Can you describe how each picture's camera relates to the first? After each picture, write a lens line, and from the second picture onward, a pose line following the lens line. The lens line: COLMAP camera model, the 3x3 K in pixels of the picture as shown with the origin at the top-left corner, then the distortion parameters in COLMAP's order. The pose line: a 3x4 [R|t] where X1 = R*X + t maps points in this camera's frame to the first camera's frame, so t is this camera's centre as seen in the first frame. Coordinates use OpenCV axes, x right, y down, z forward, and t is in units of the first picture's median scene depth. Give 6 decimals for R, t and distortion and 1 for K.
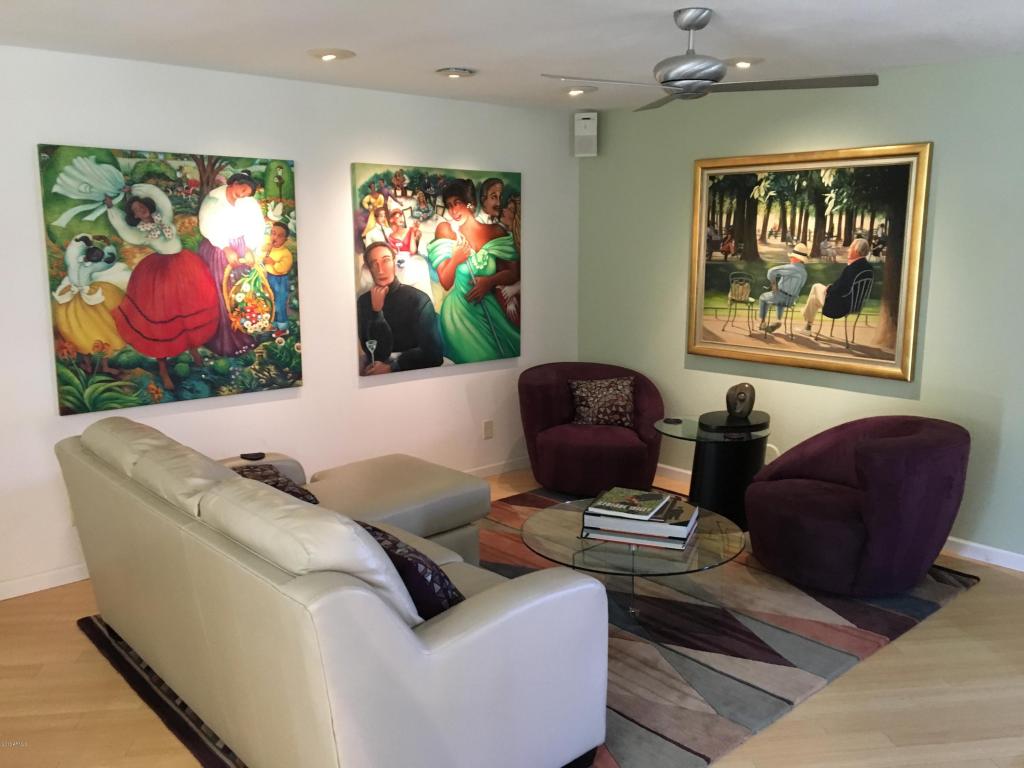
lens RADIAL K [[867.0, 0, 502.1], [0, 867.0, 385.3], [0, 0, 1]] dist [0.081696, -0.112372]
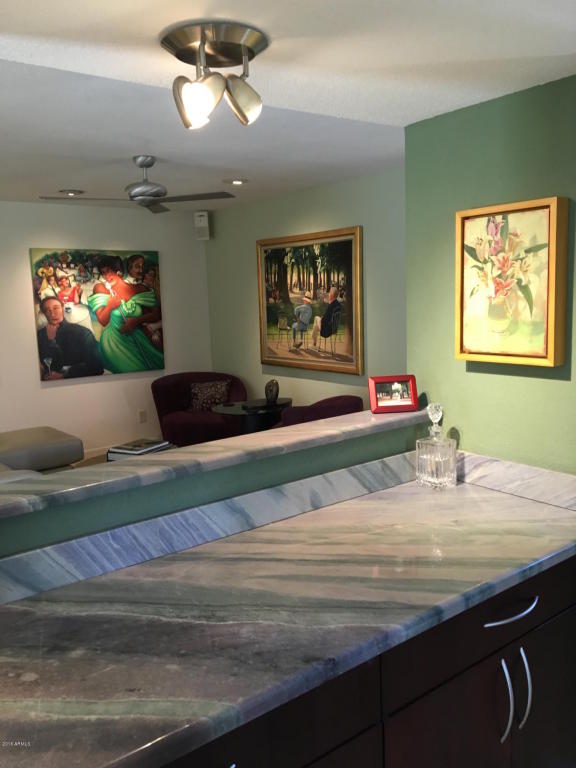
lens RADIAL K [[650.2, 0, 291.0], [0, 650.2, 380.0], [0, 0, 1]] dist [0.081696, -0.112372]
pose [[0.997764, -0.018690, -0.064169, 0.377114], [0.015871, 0.998898, -0.044166, 0.048613], [0.064924, 0.043049, 0.996961, -0.165370]]
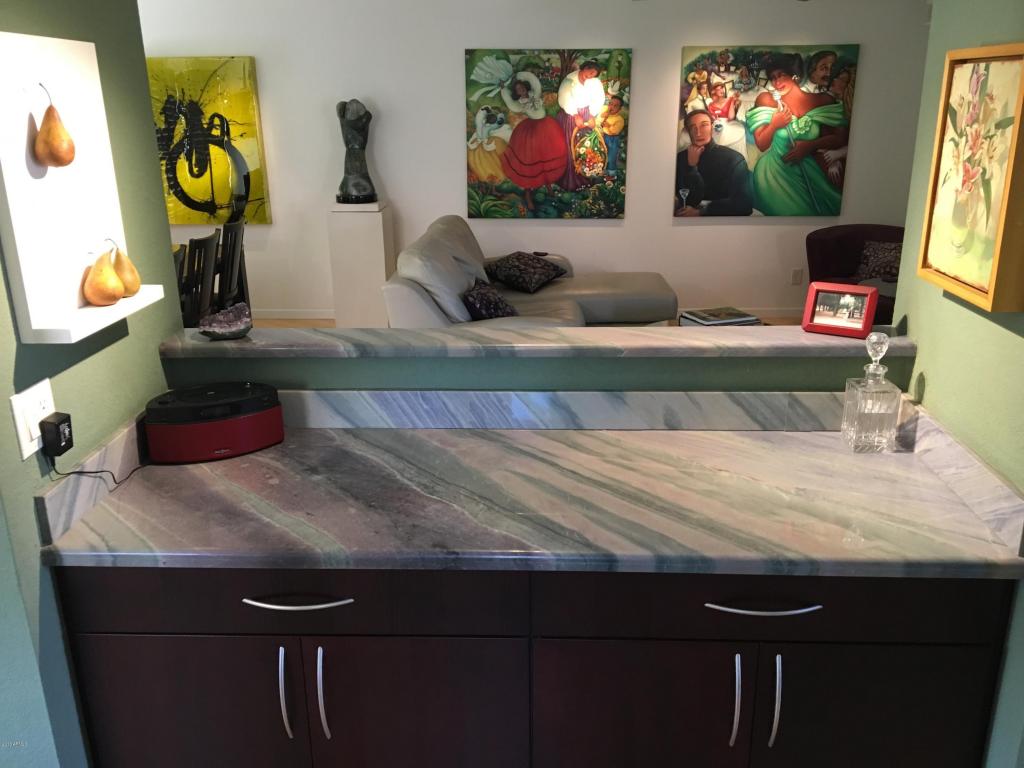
lens RADIAL K [[867.0, 0, 509.0], [0, 867.0, 379.7], [0, 0, 1]] dist [0.081696, -0.112372]
pose [[0.718976, 0.214203, -0.661204, 0.597136], [-0.116455, 0.975002, 0.189231, 0.009941], [0.685210, -0.059052, 0.725948, -0.143880]]
